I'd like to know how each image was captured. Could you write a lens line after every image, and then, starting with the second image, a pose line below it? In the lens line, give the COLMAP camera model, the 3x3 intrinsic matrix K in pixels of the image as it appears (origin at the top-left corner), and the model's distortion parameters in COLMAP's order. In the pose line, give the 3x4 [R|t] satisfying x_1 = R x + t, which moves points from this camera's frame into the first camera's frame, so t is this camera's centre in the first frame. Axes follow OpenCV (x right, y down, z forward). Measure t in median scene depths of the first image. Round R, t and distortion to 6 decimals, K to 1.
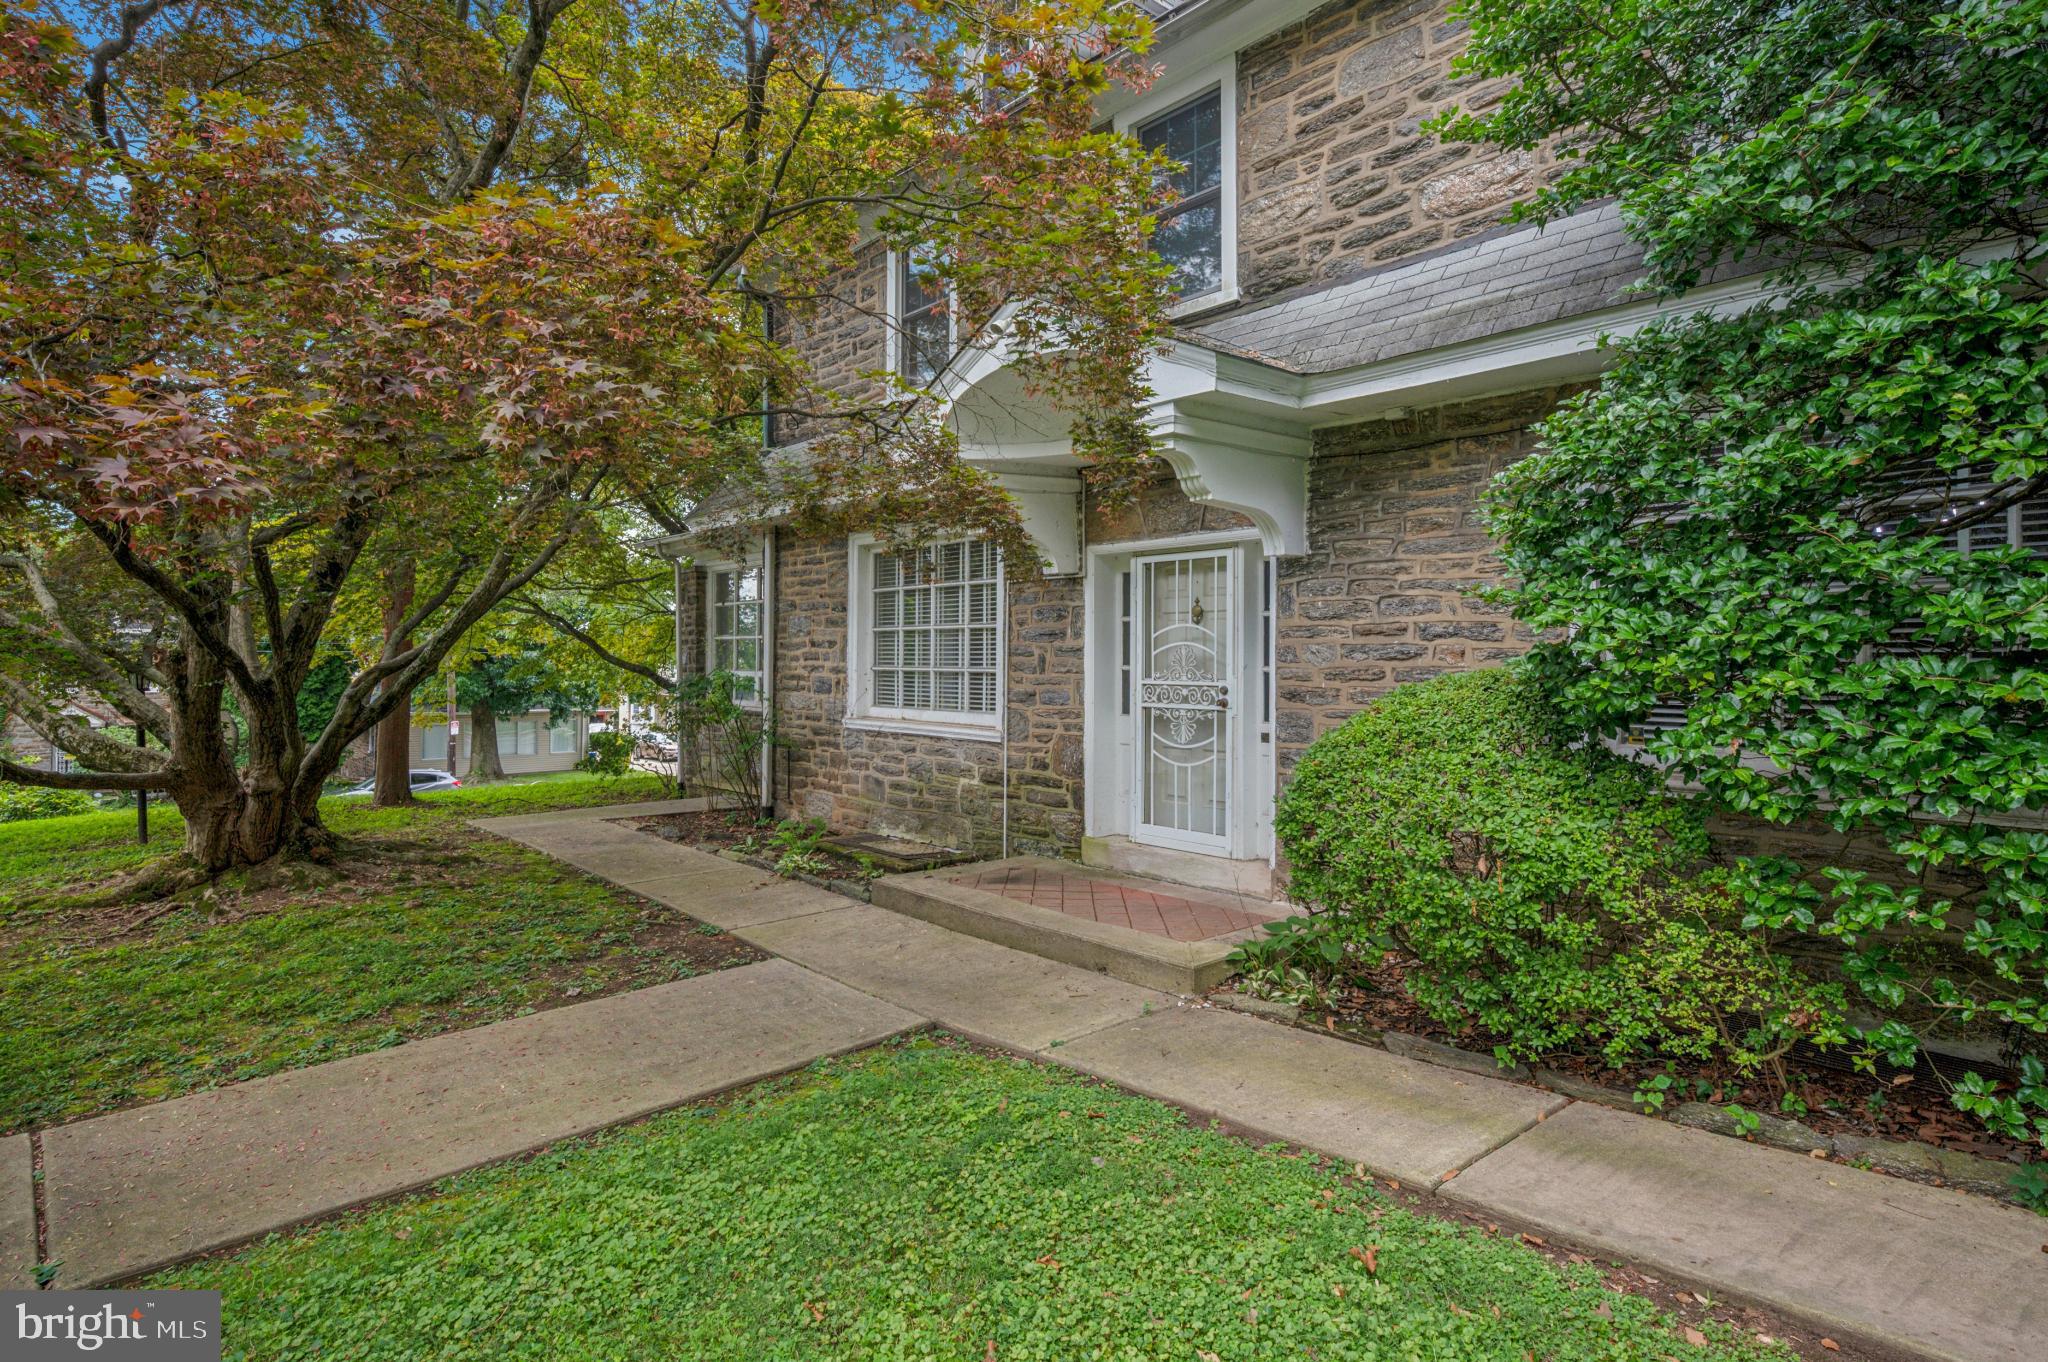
lens RADIAL K [[1088.5, 0, 1023.5], [0, 1088.5, 669.3], [0, 0, 1]] dist [-0.003965, -0.000309]
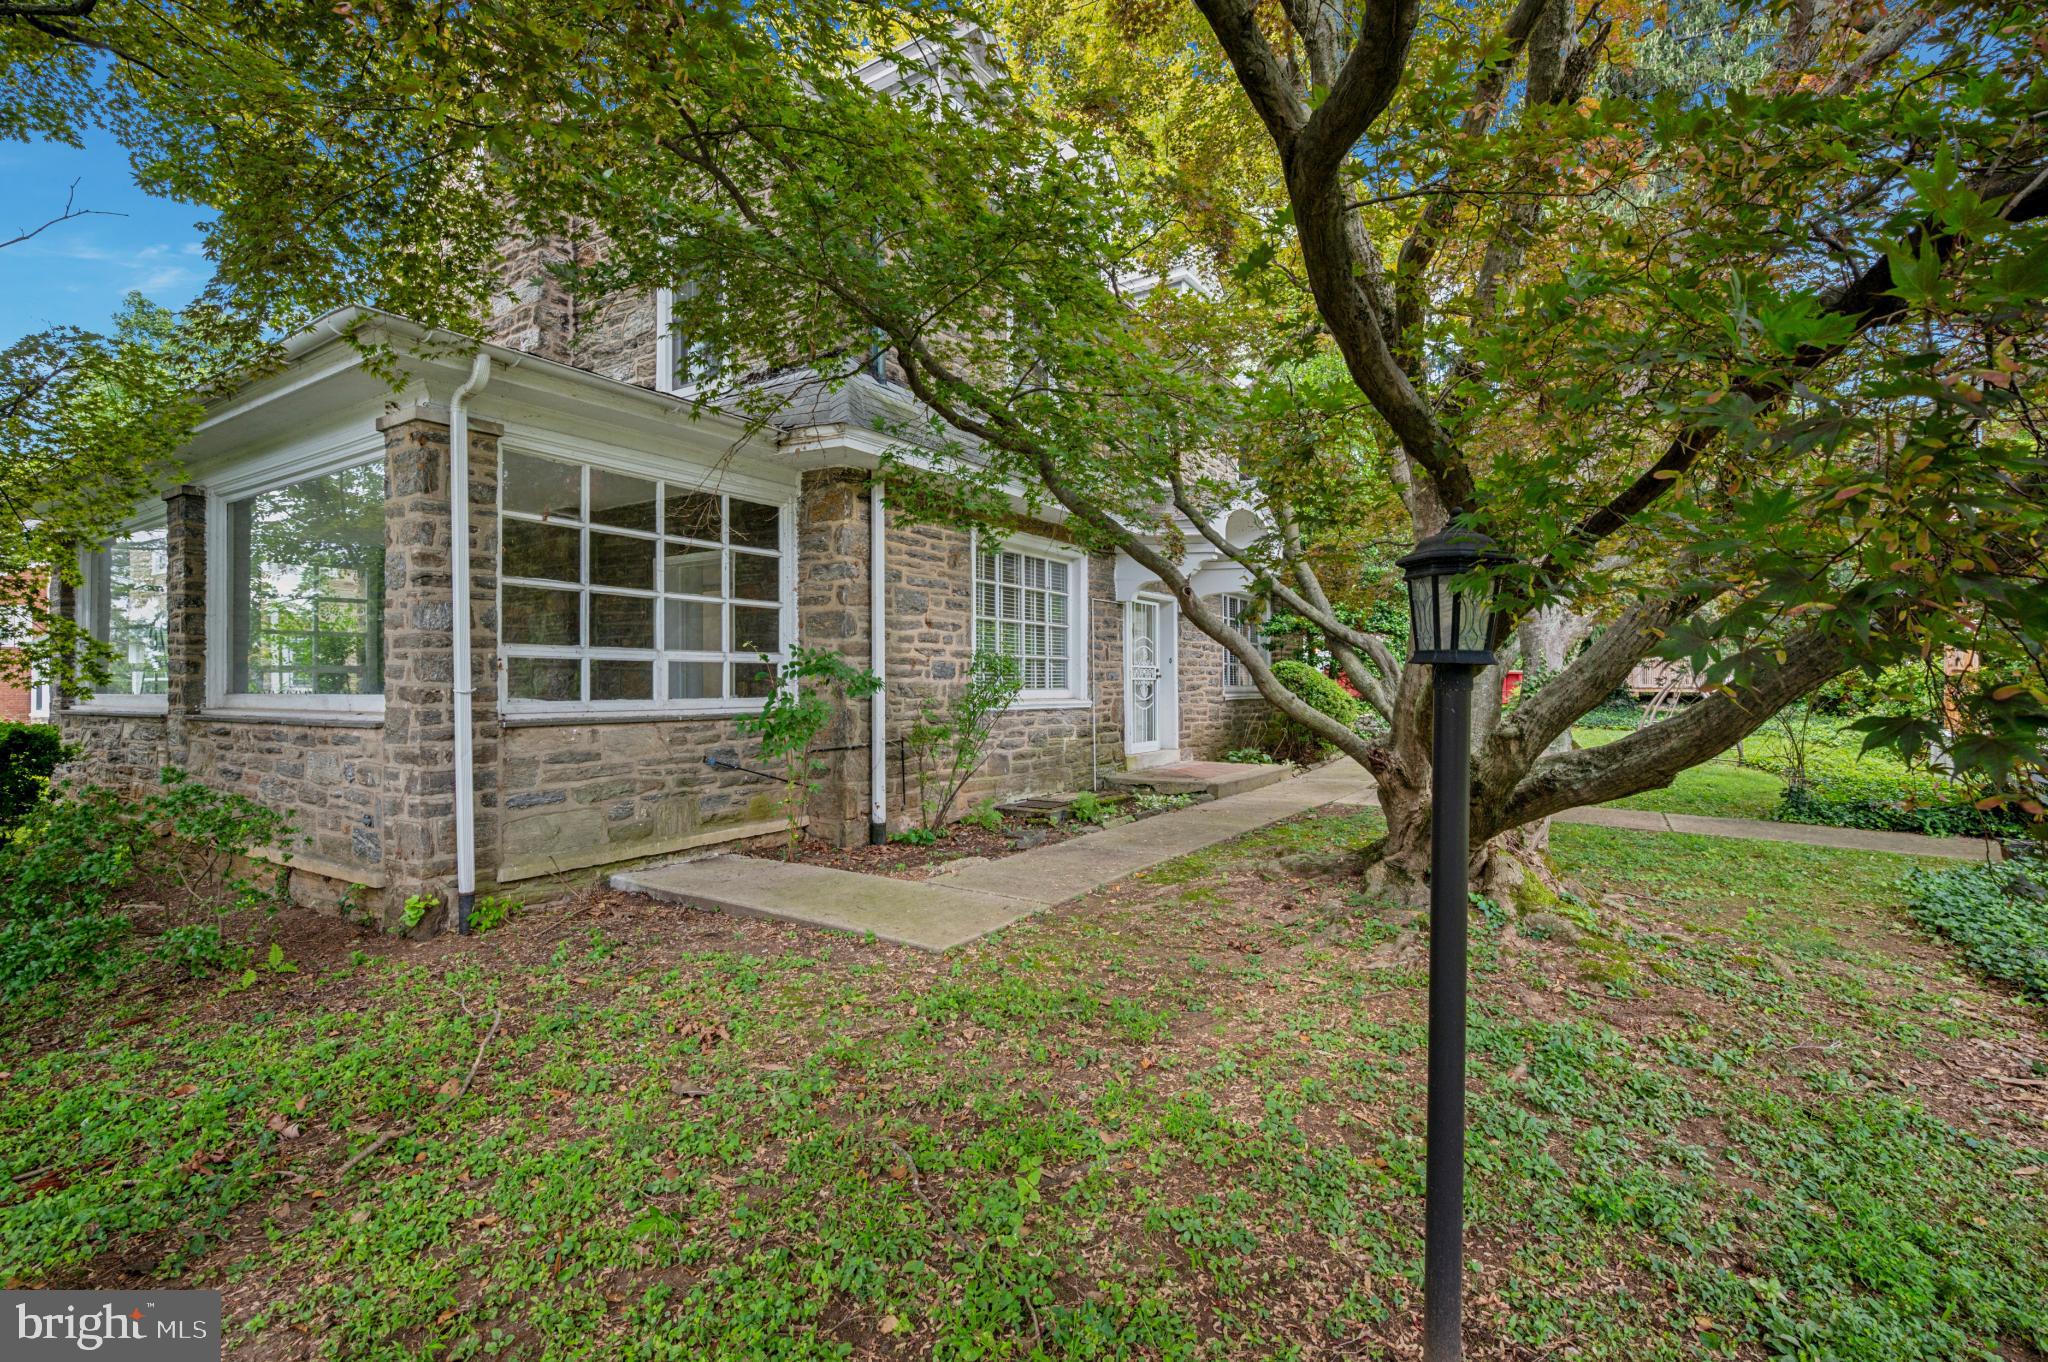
lens RADIAL K [[938.4, 0, 1023.8], [0, 938.4, 680.1], [0, 0, 1]] dist [0.000016, 0.000000]
pose [[-0.273676, -0.006090, 0.961803, -1.178366], [-0.000164, 0.999980, 0.006285, 0.021932], [-0.961822, 0.001562, -0.273672, 1.392102]]
